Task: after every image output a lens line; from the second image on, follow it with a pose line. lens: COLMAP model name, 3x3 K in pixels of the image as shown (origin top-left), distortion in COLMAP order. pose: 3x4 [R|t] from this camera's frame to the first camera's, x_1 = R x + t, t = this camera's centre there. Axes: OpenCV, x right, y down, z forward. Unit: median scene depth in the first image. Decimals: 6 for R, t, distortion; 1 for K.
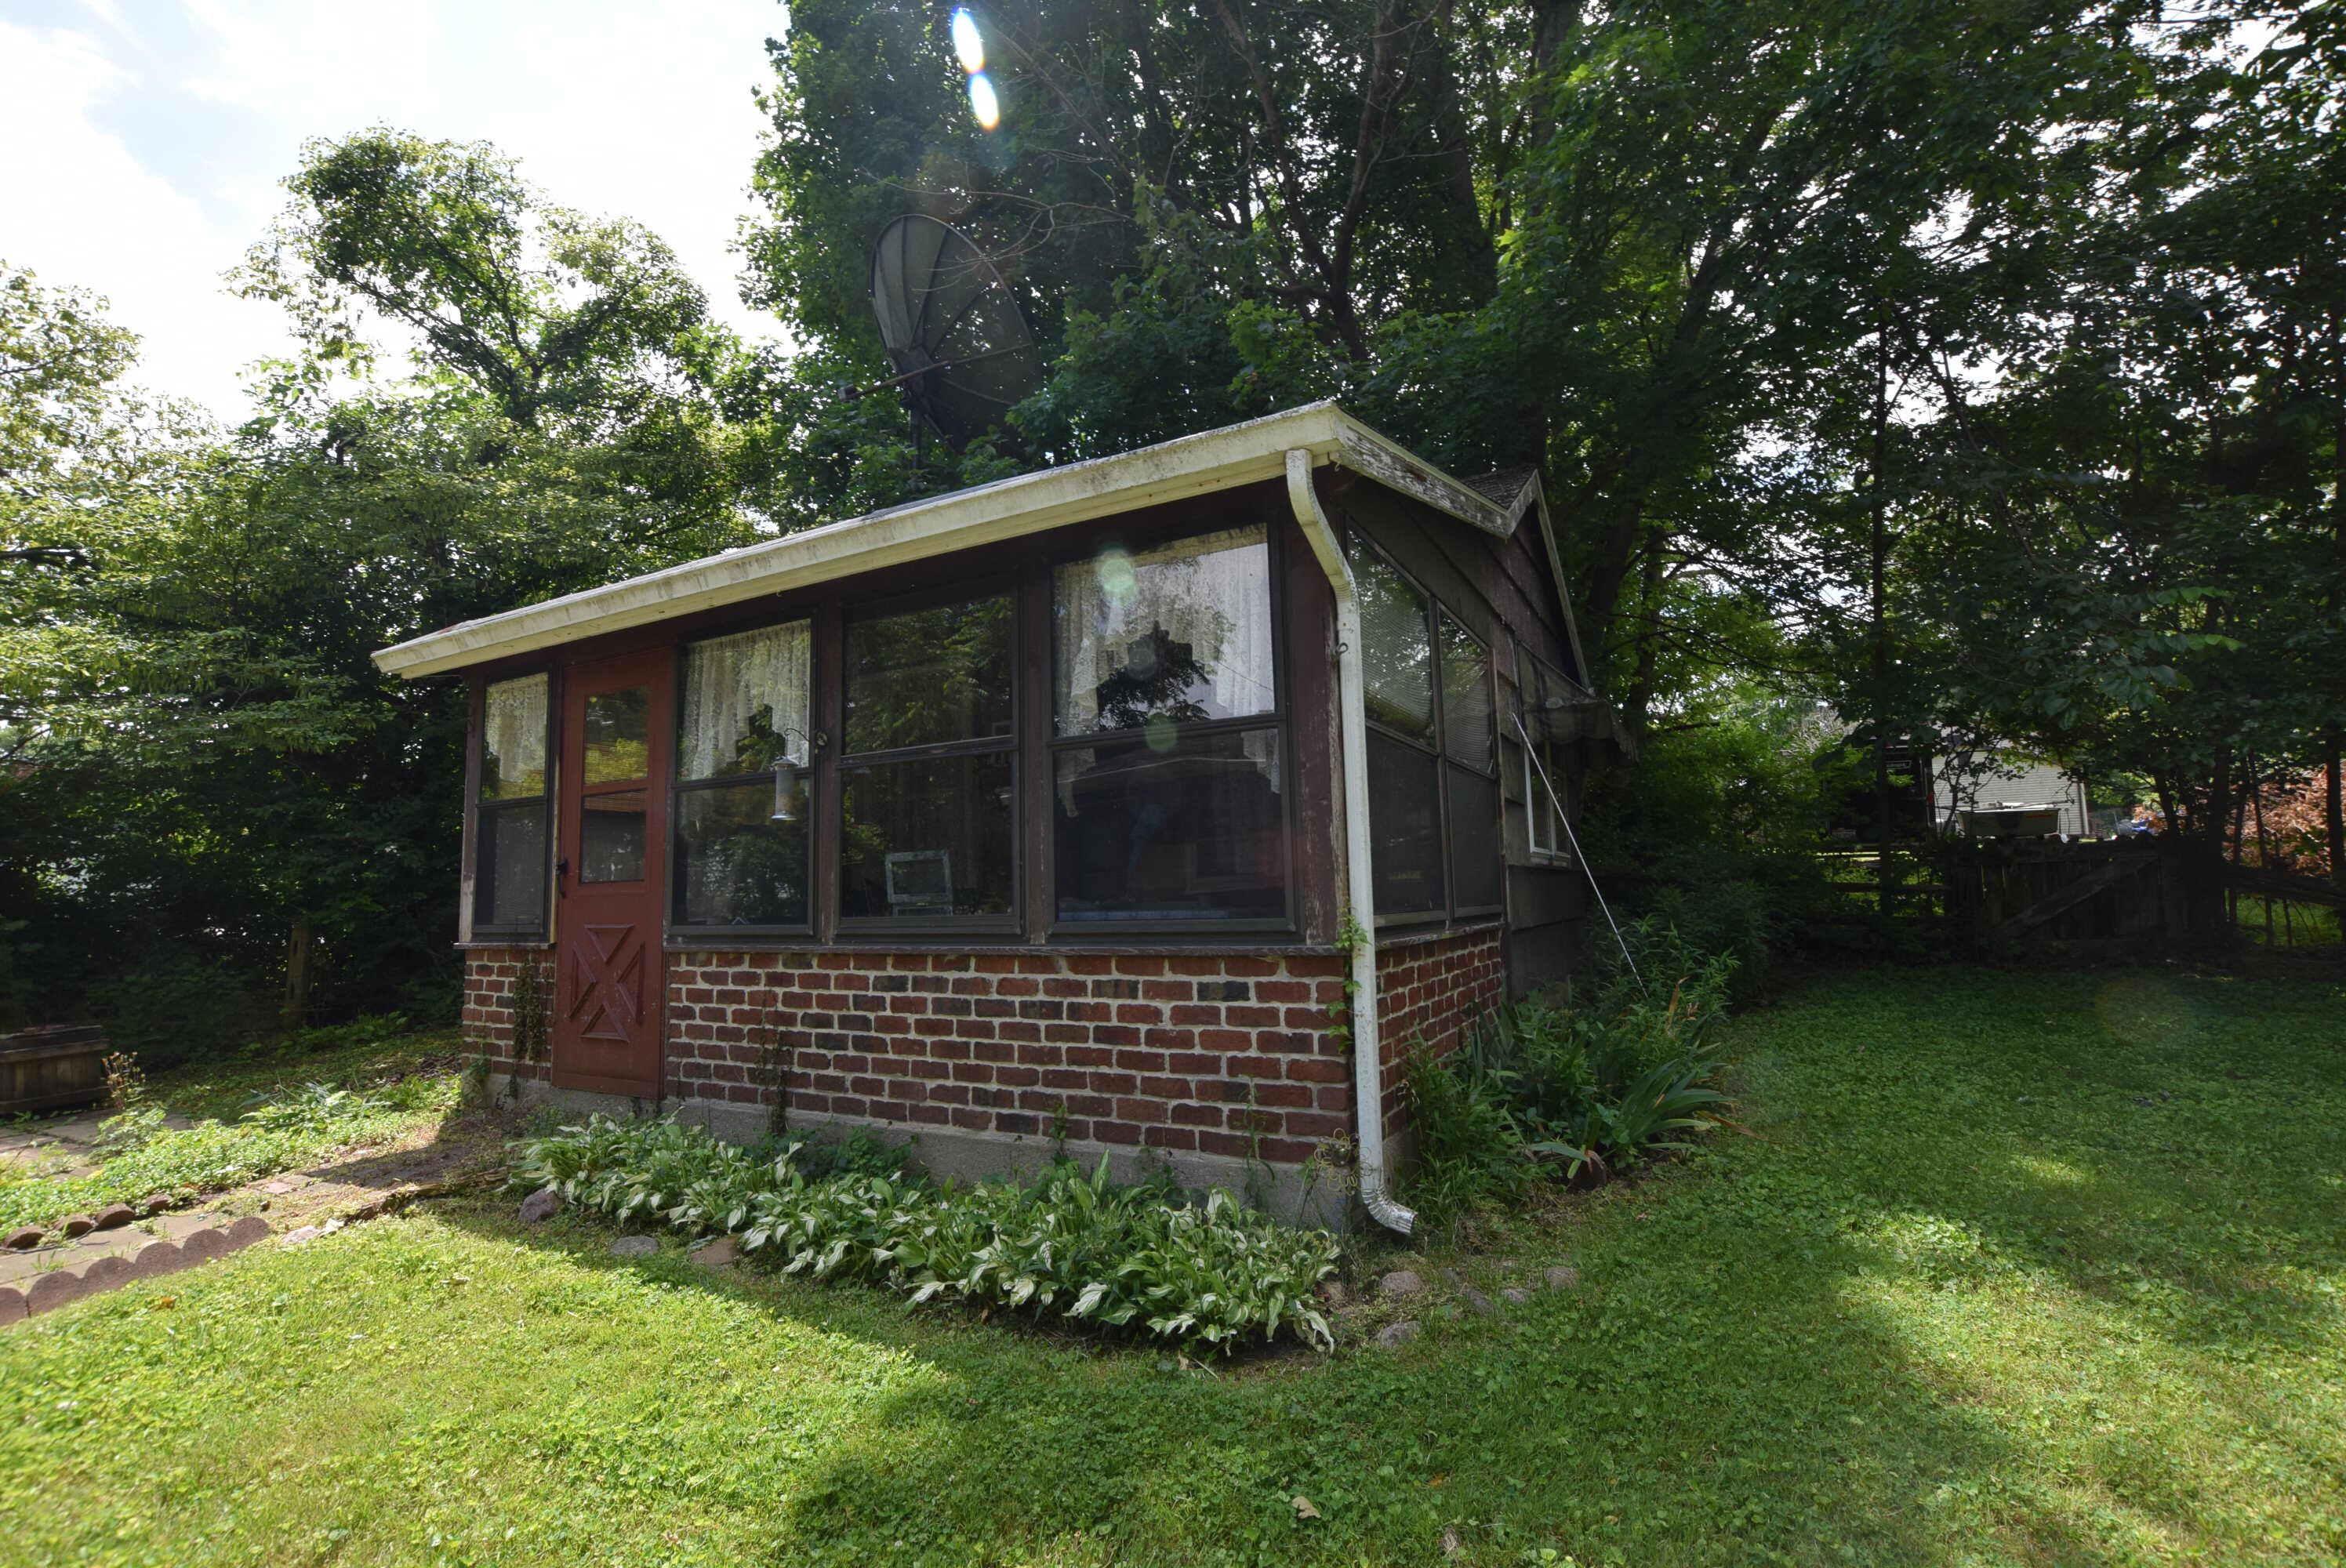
lens RADIAL K [[1042.4, 0, 1173.0], [0, 1042.4, 784.0], [0, 0, 1]] dist [-0.037001, 0.007682]
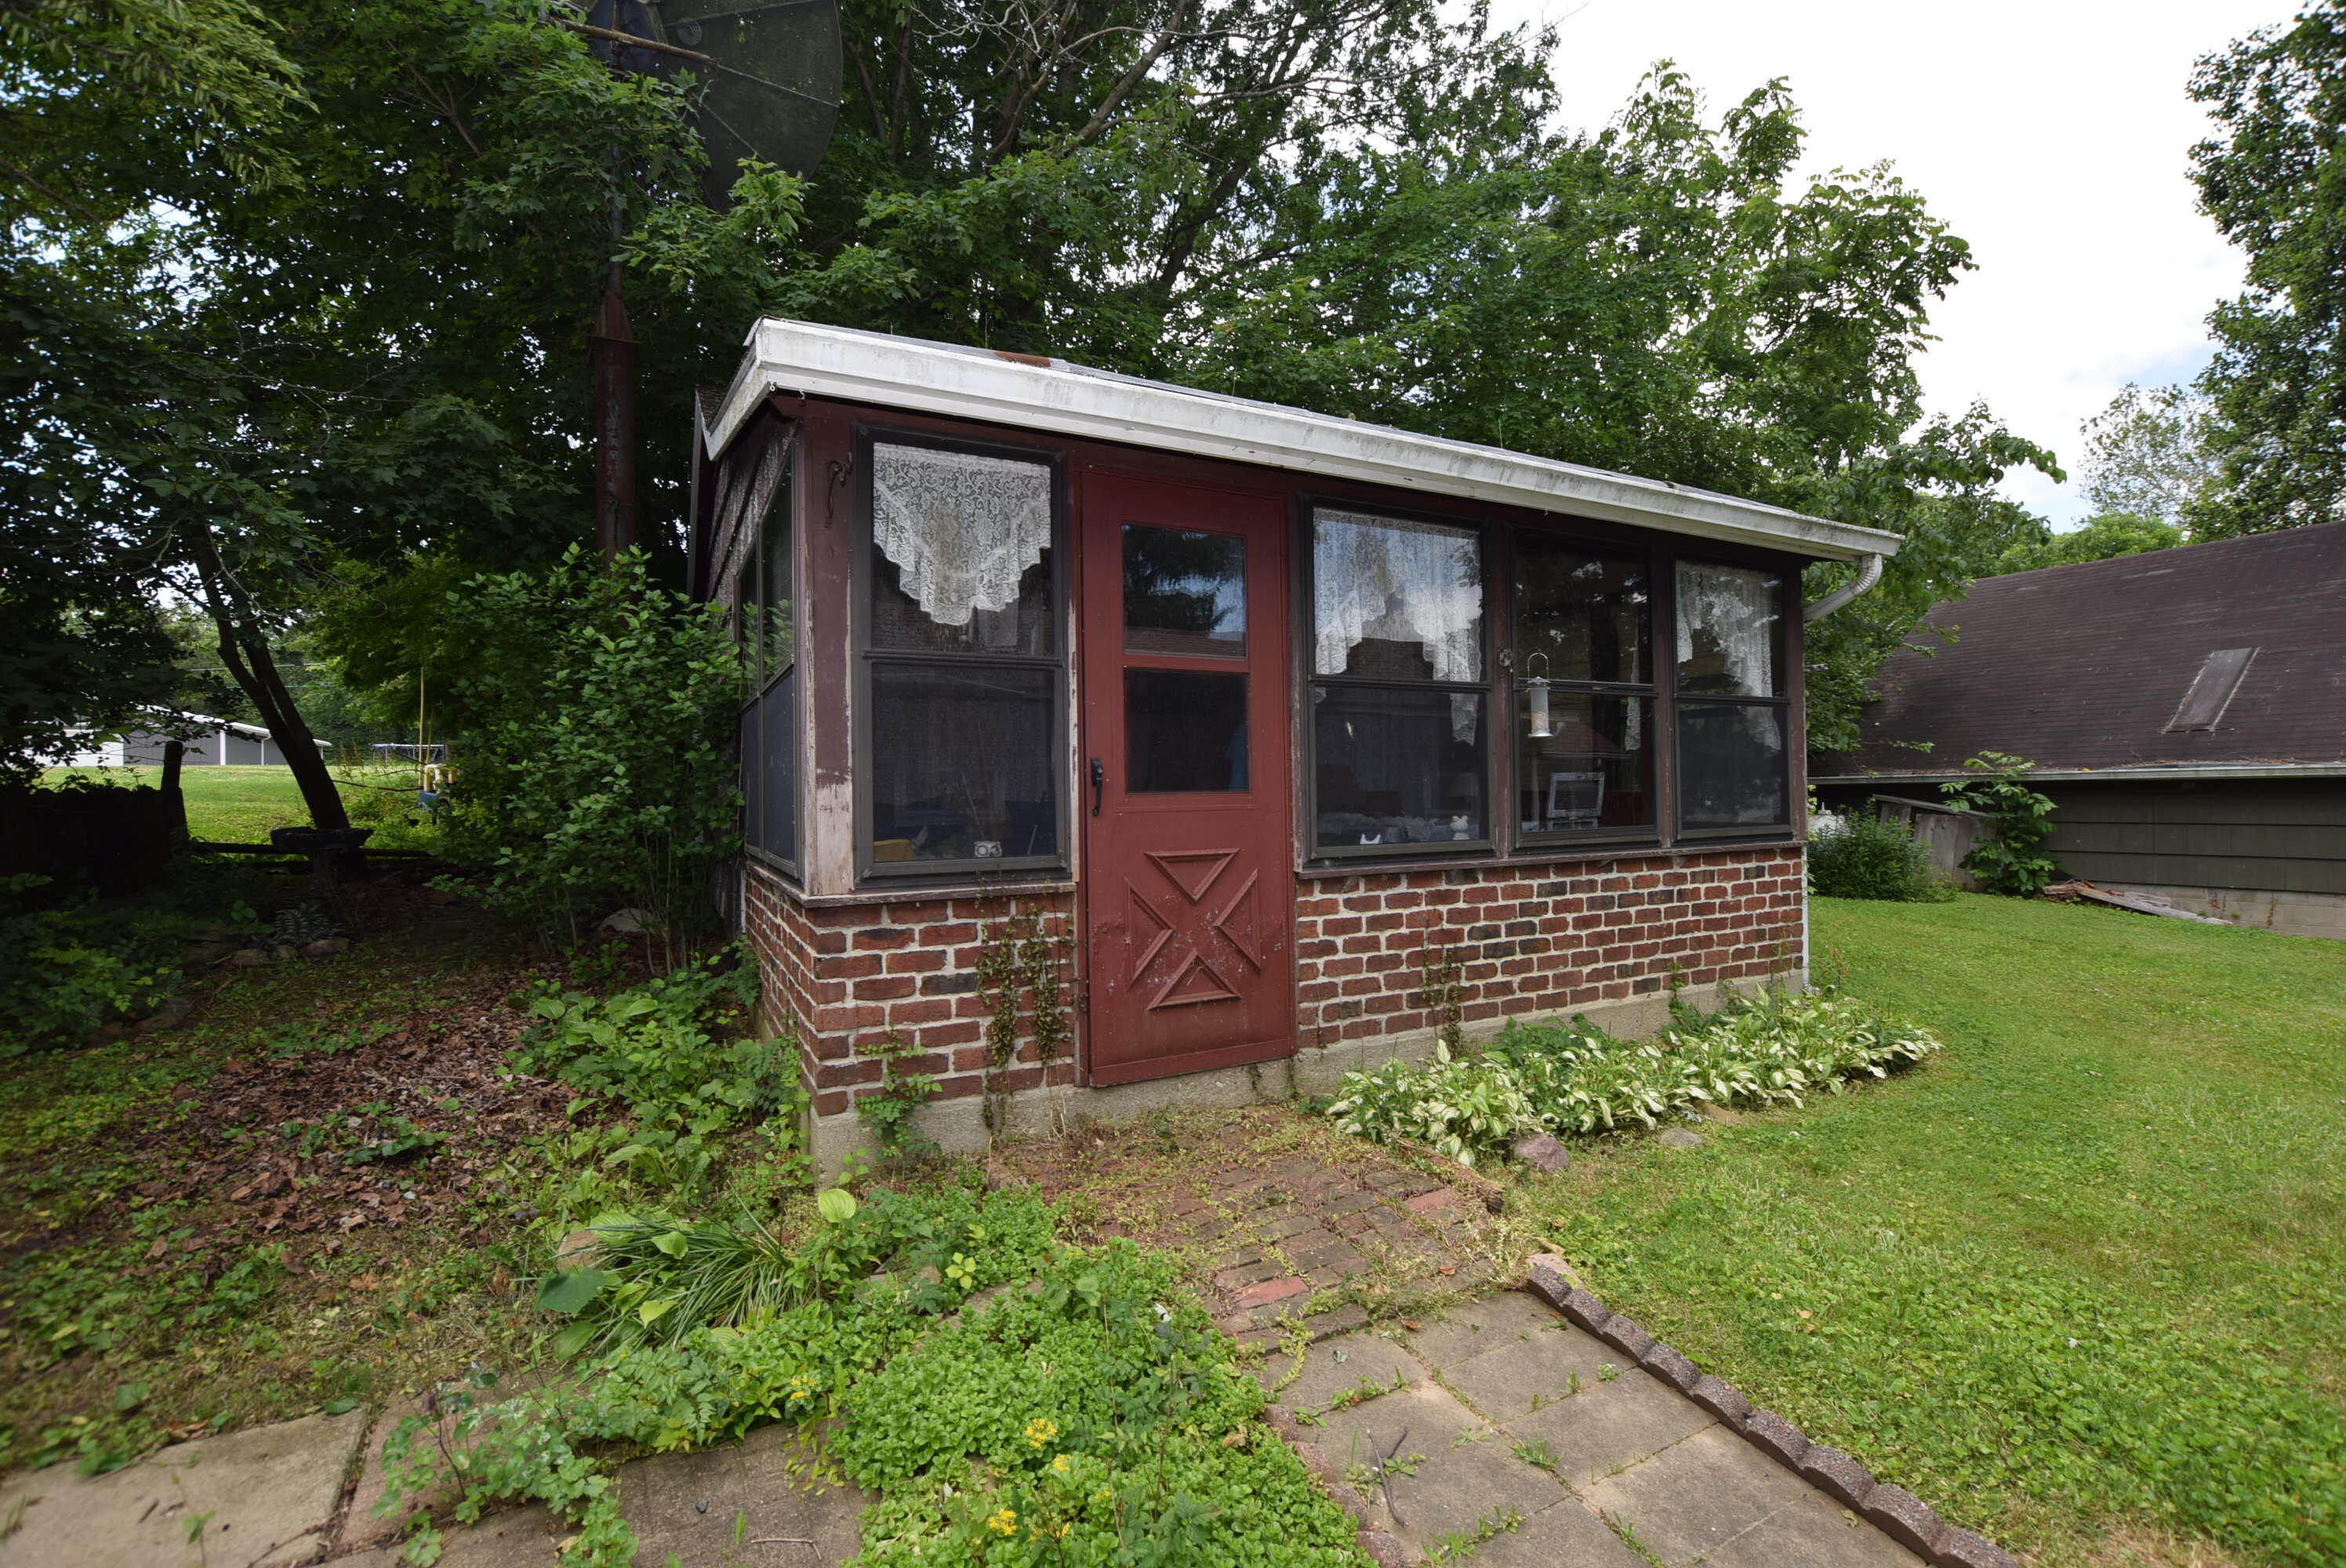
lens RADIAL K [[1042.4, 0, 1173.0], [0, 1042.4, 784.0], [0, 0, 1]] dist [-0.037001, 0.007682]
pose [[0.546718, 0.043271, 0.836198, -1.426736], [-0.074657, 0.997205, -0.002791, 0.110411], [-0.833982, -0.060902, 0.548420, 0.722686]]
